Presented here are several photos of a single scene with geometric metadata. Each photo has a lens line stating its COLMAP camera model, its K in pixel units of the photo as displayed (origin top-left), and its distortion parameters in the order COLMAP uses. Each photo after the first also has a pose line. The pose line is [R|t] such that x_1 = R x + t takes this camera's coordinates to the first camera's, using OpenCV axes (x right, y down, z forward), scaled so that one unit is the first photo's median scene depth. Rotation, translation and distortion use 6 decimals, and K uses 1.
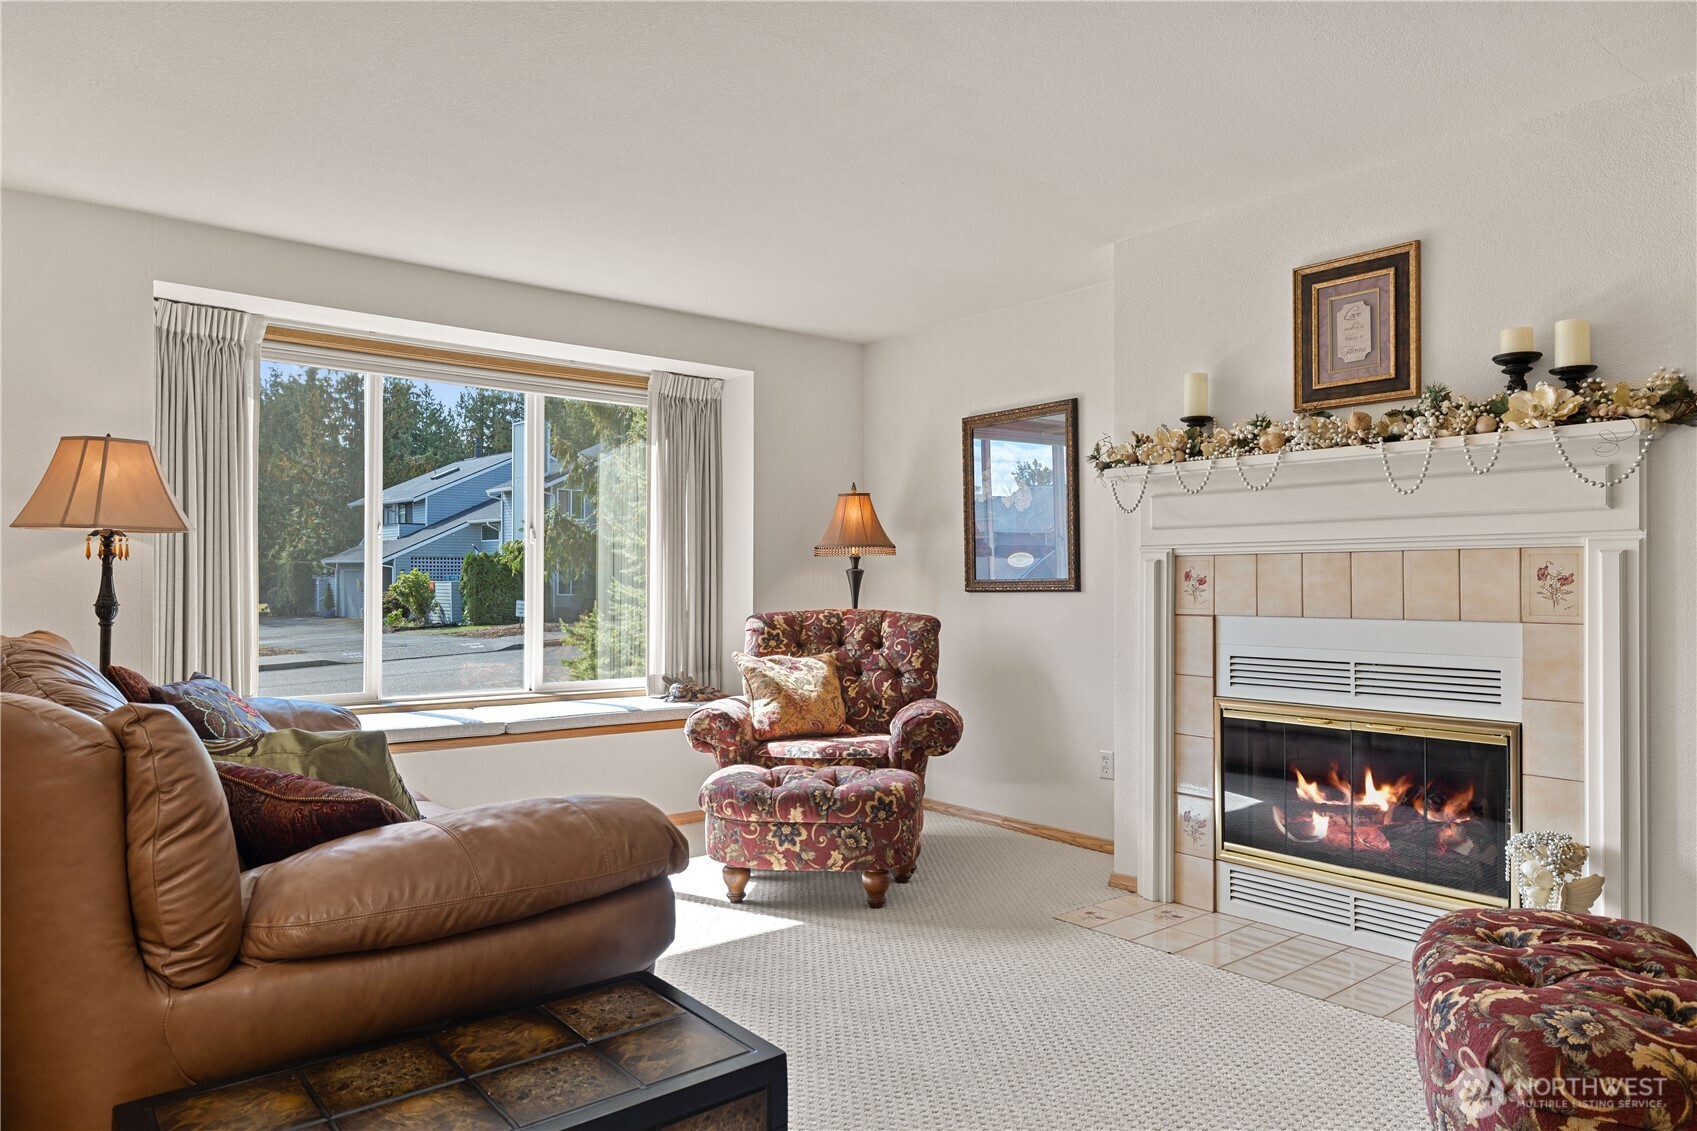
lens RADIAL K [[1066.9, 0, 848.5], [0, 1066.9, 565.5], [0, 0, 1]] dist [-0.000709, -0.001579]
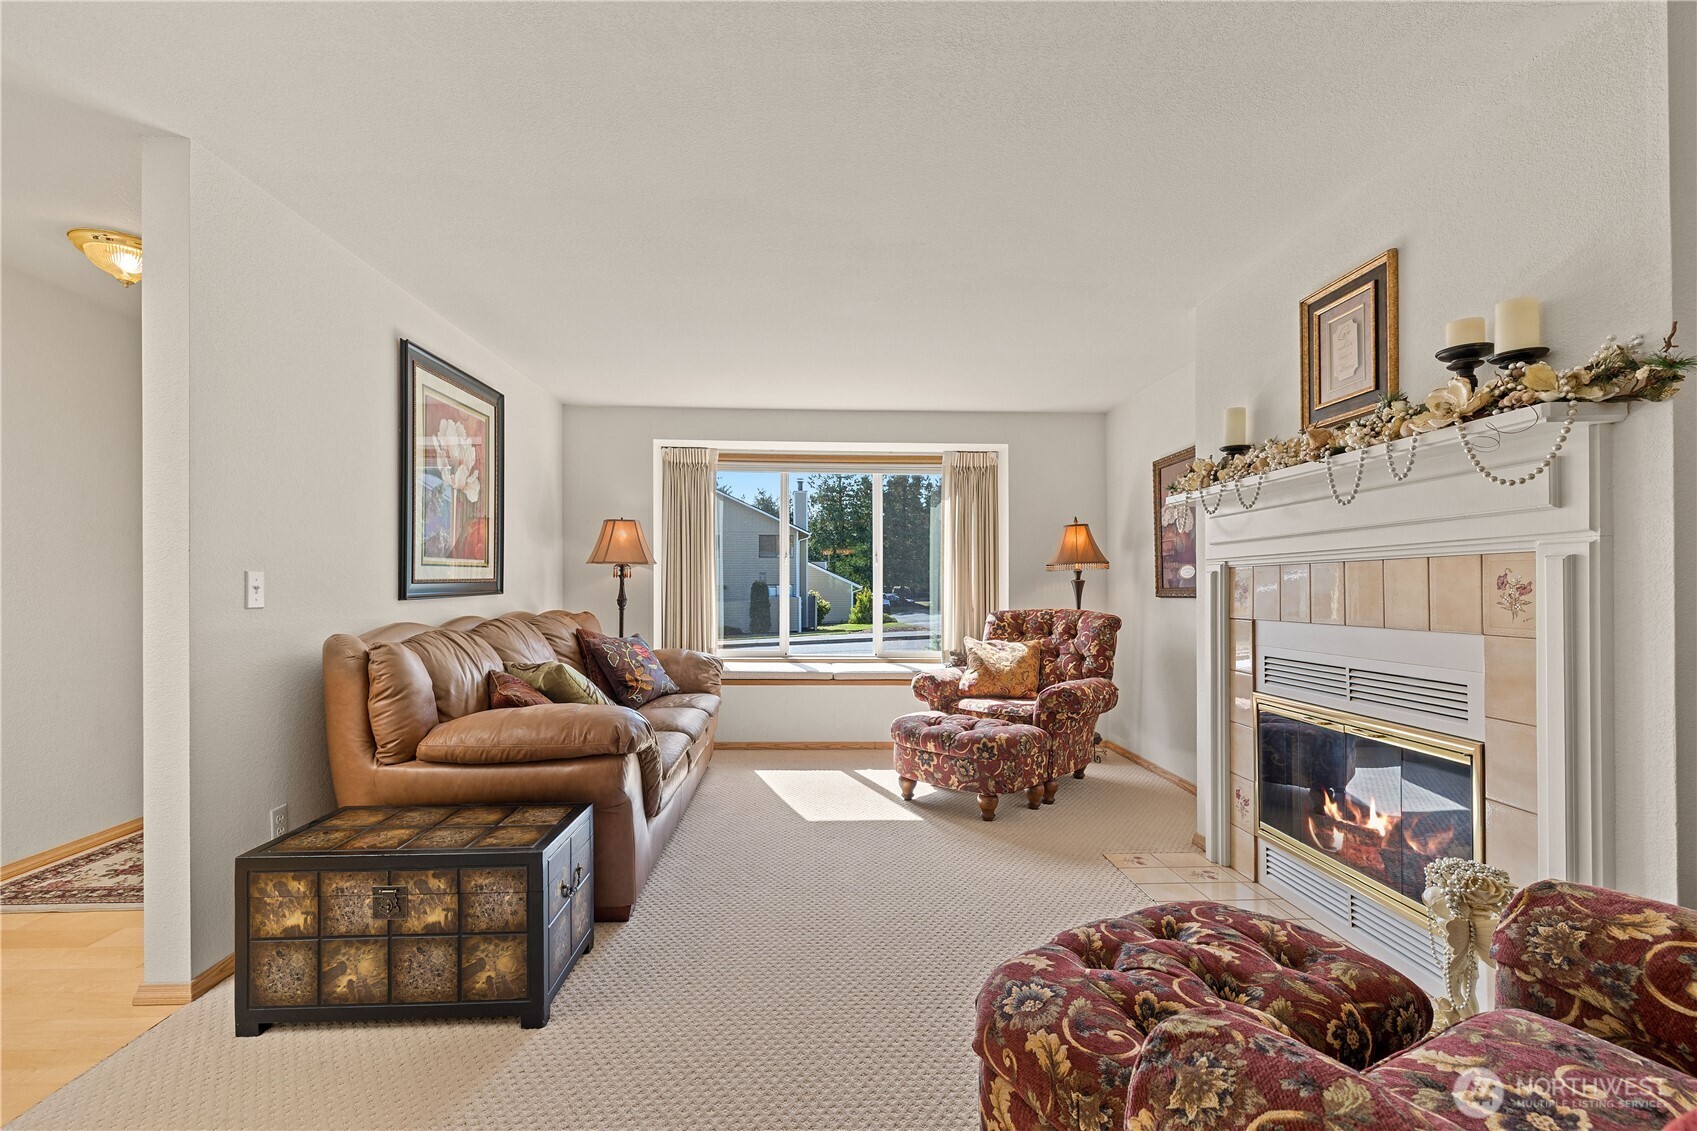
lens RADIAL K [[707.9, 0, 851.9], [0, 707.9, 576.3], [0, 0, 1]] dist [0.000053, -0.000014]
pose [[0.807470, -0.009088, -0.589839, 0.446678], [0.007912, 0.999958, -0.004575, 0.000883], [0.589856, -0.000973, 0.807508, 0.143528]]
